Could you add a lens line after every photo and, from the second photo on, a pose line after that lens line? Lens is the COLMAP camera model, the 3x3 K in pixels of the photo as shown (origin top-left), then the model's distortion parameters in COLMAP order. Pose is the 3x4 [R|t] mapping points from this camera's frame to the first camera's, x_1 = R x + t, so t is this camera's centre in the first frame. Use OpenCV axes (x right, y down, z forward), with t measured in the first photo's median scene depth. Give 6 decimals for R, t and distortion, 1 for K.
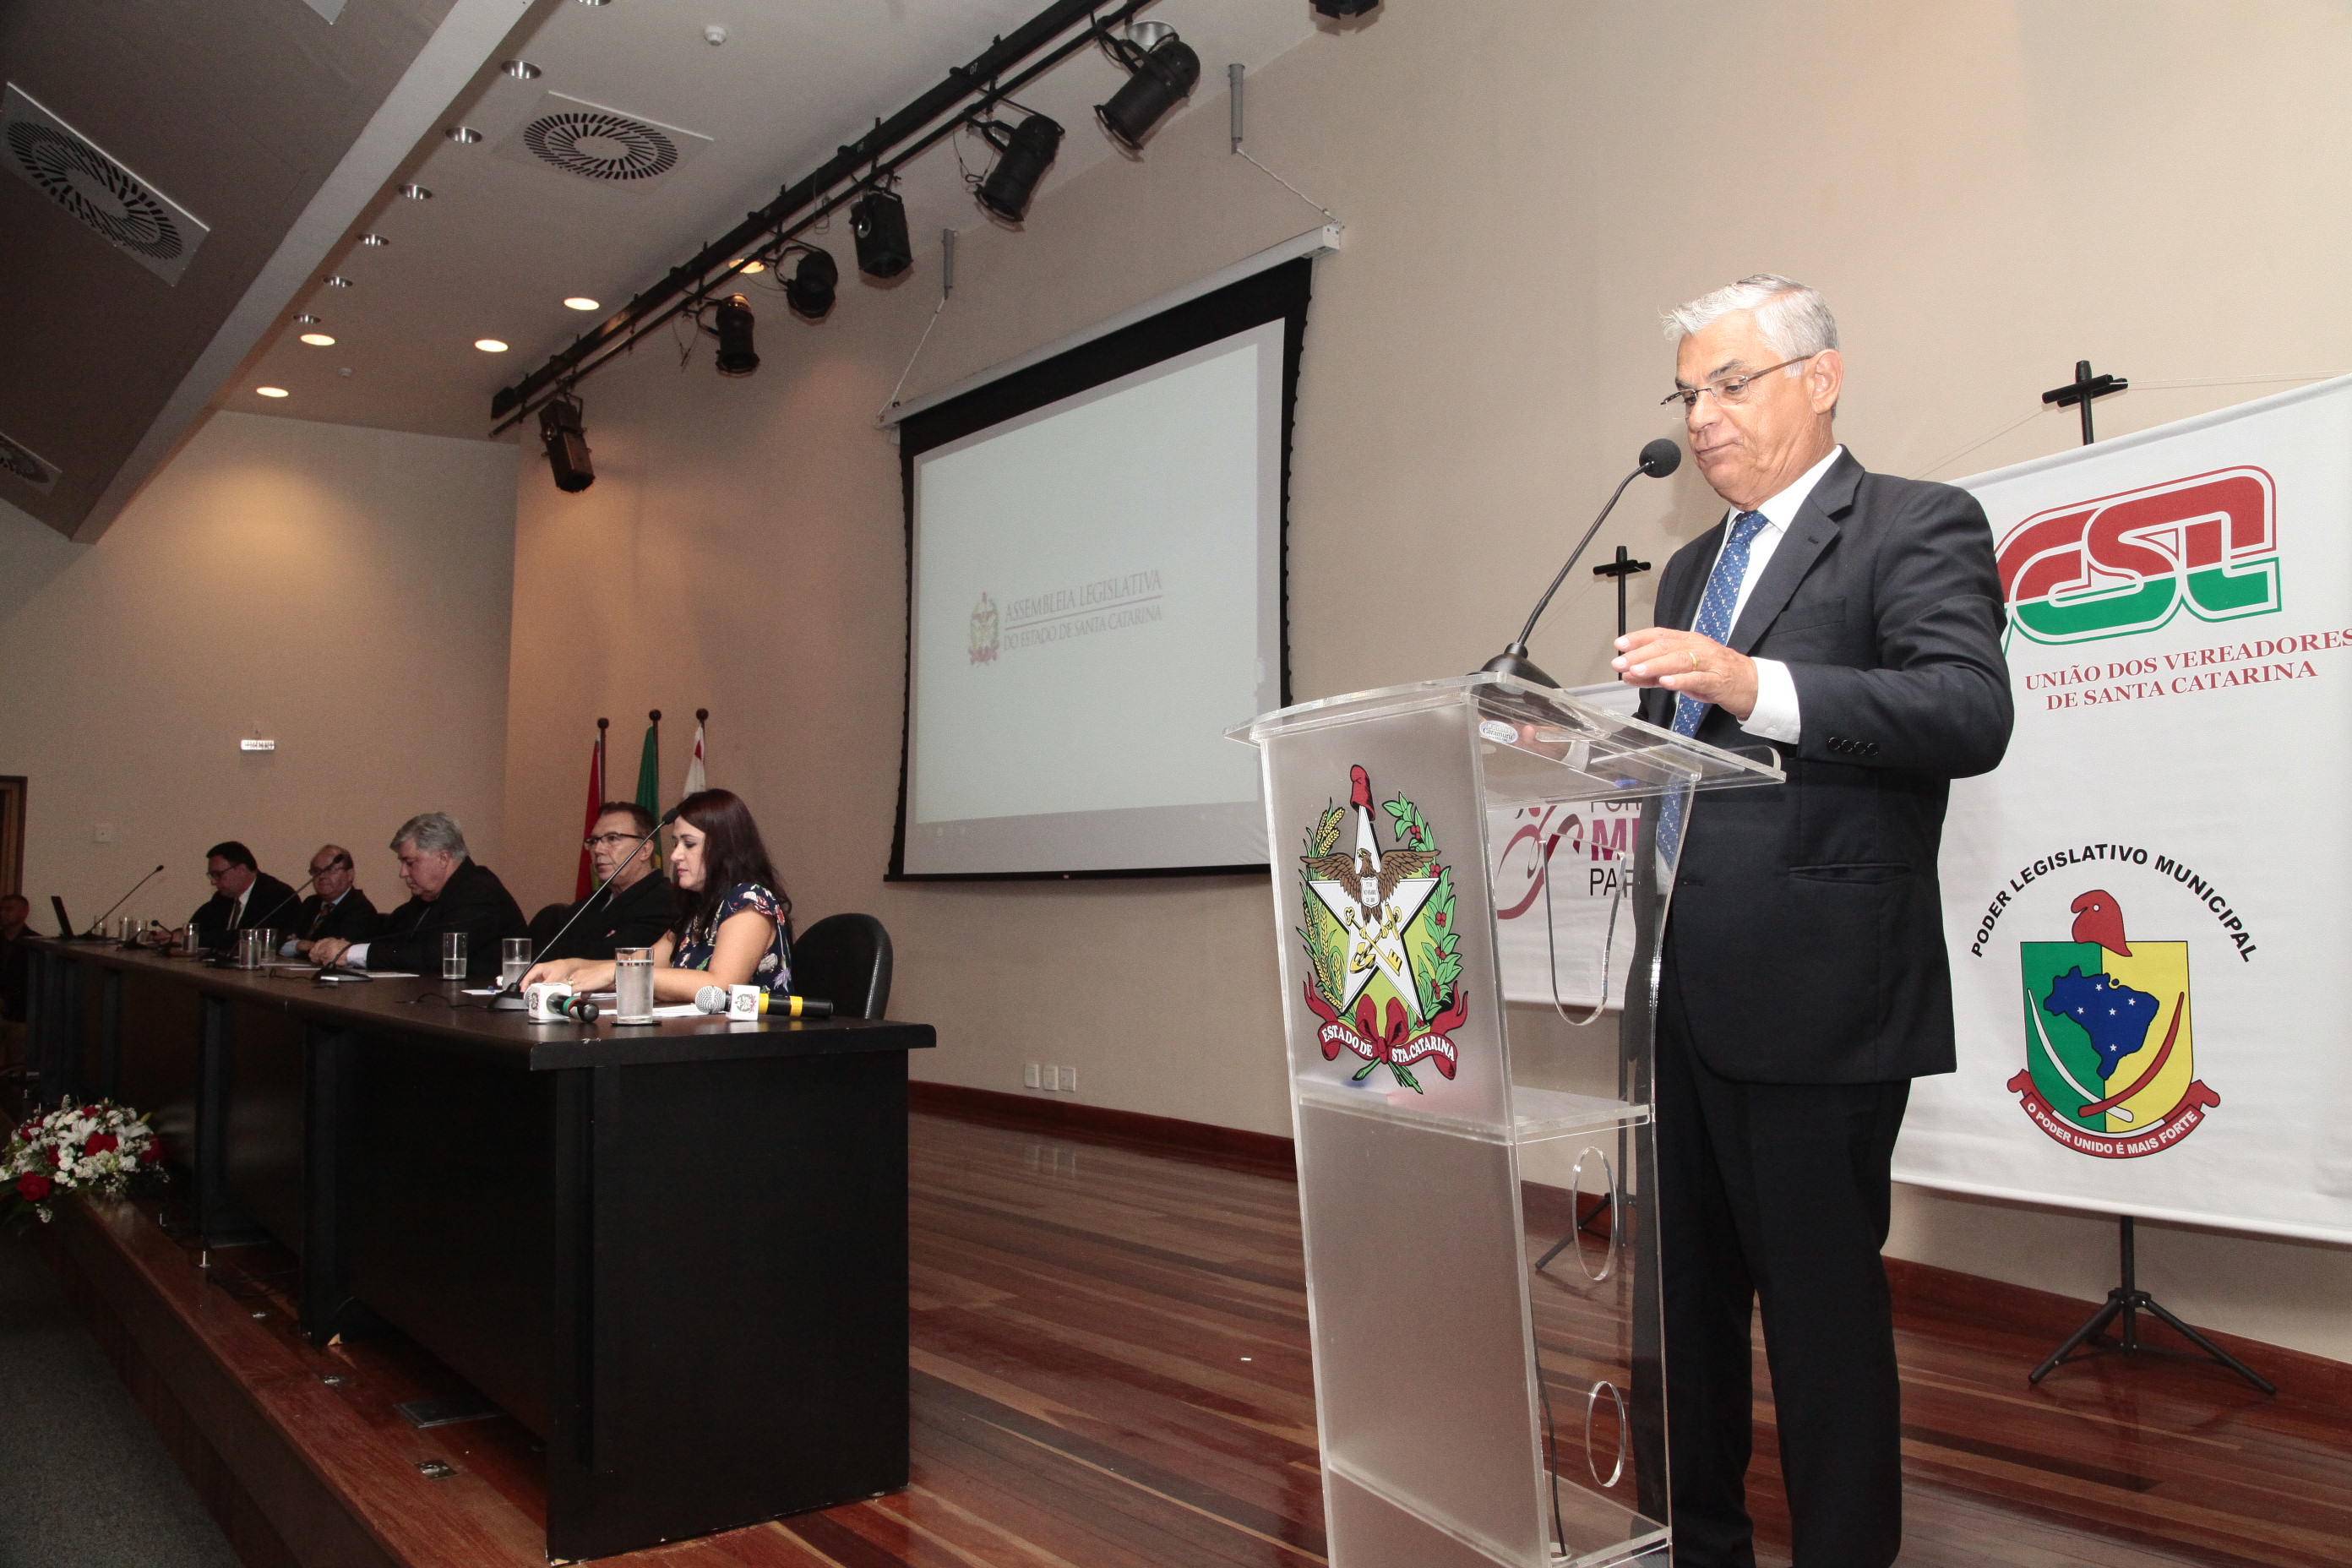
lens RADIAL K [[1730.3, 0, 1187.9], [0, 1730.3, 755.4], [0, 0, 1]] dist [-0.120035, 0.085616]
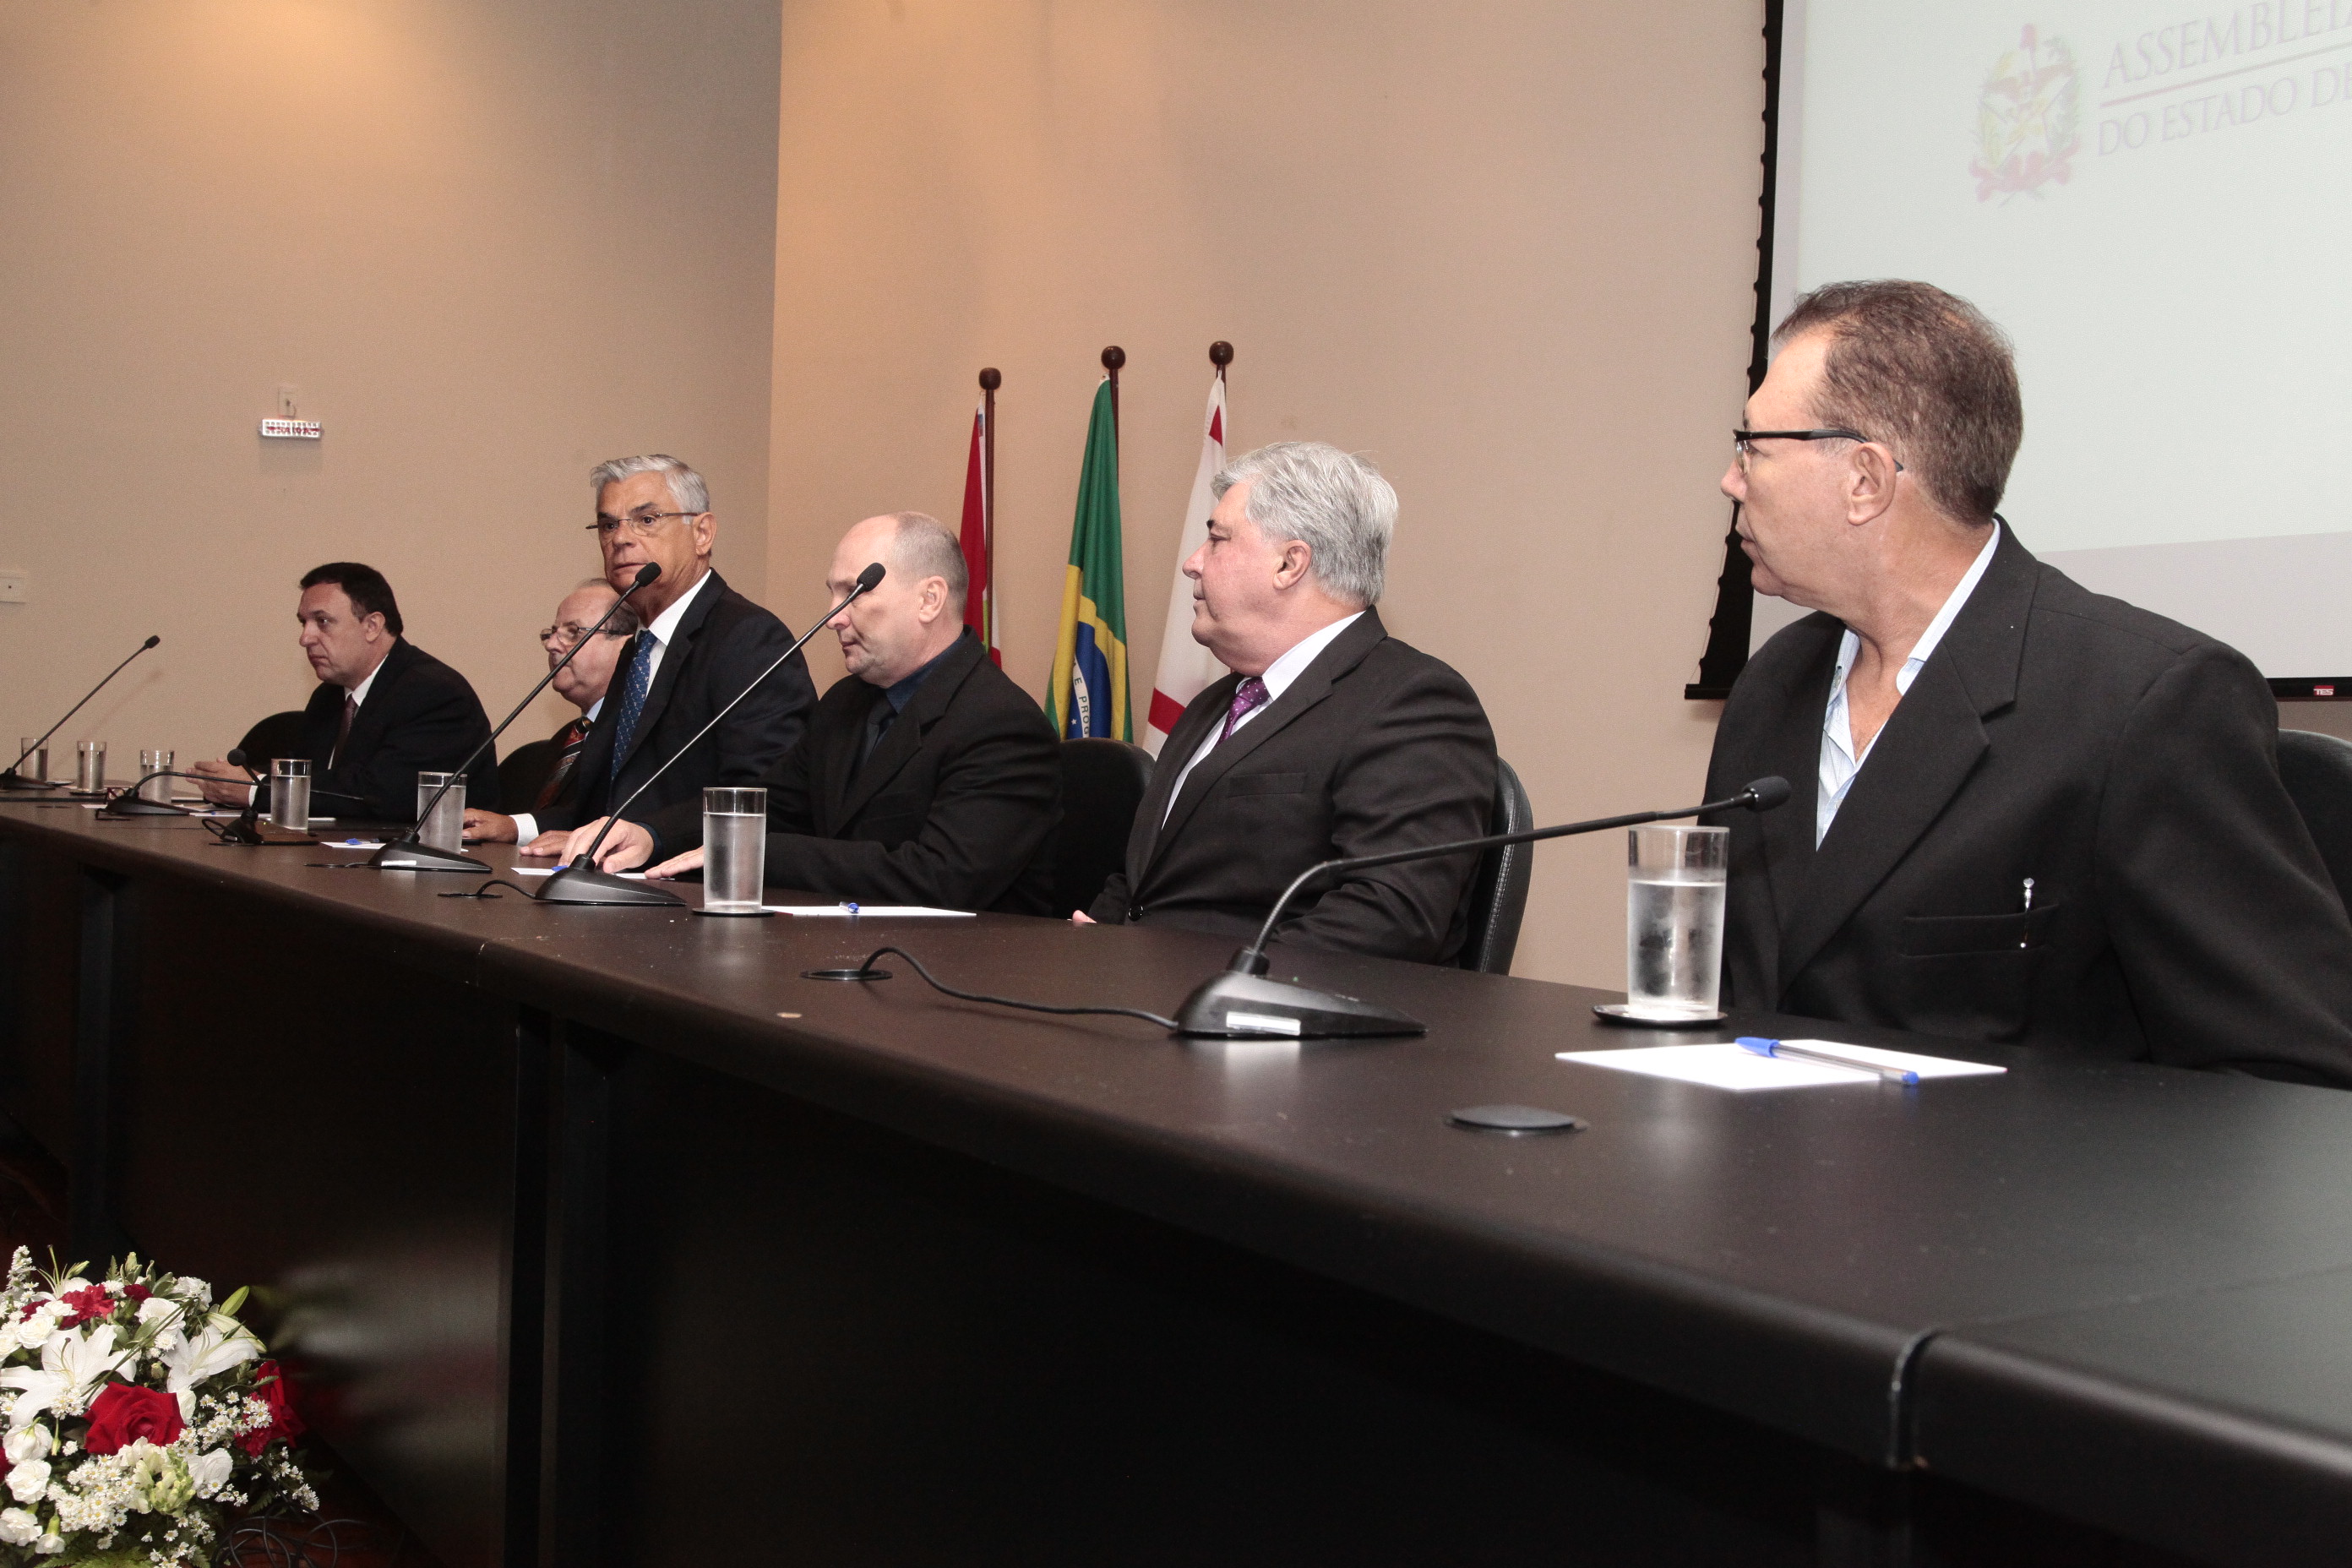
lens RADIAL K [[2506.8, 0, 1176.0], [0, 2506.8, 784.0], [0, 0, 1]] dist [0.055121, 0.021000]
pose [[0.990945, 0.028489, -0.131209, -0.404432], [-0.015689, 0.995105, 0.097571, 0.057913], [0.133347, -0.094629, 0.986541, 0.568864]]
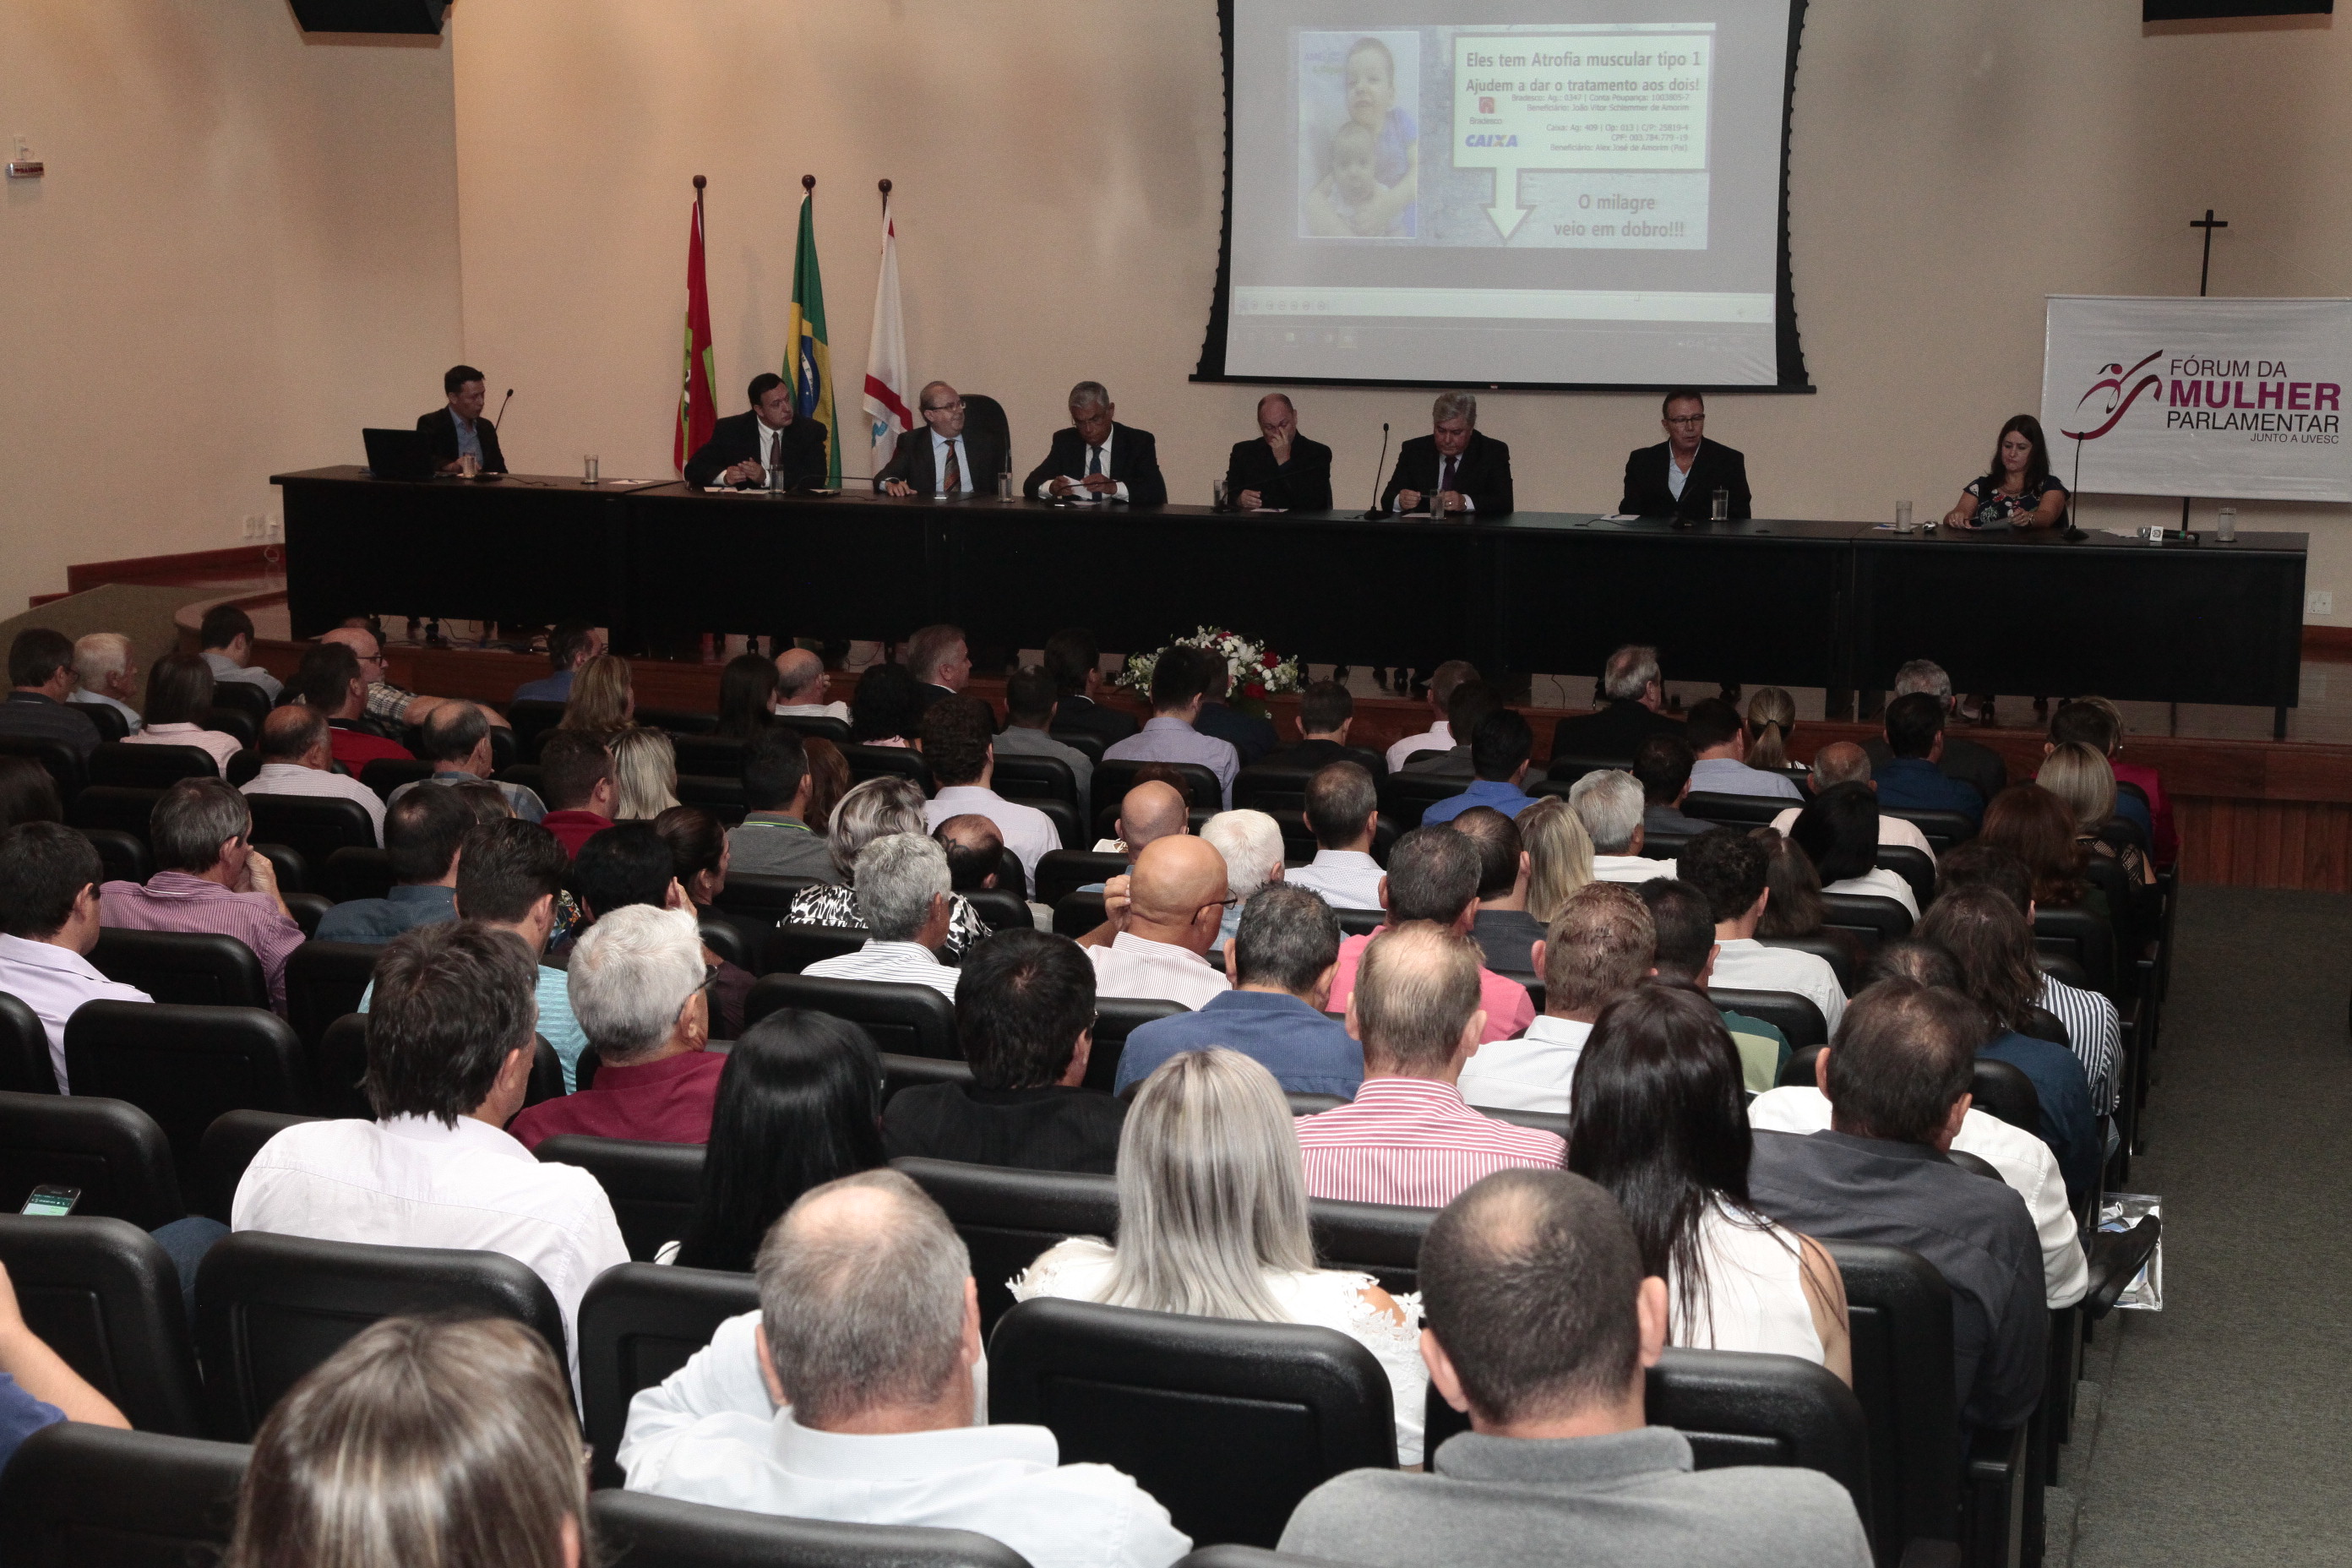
lens RADIAL K [[3523.3, 0, 1169.7], [0, 3523.3, 778.9], [0, 0, 1]] dist [0.177072, 0.036622]
pose [[0.845033, -0.085512, 0.527832, -2.335966], [-0.051643, 0.969463, 0.239737, -0.352968], [-0.532215, -0.229845, 0.814812, -1.311157]]
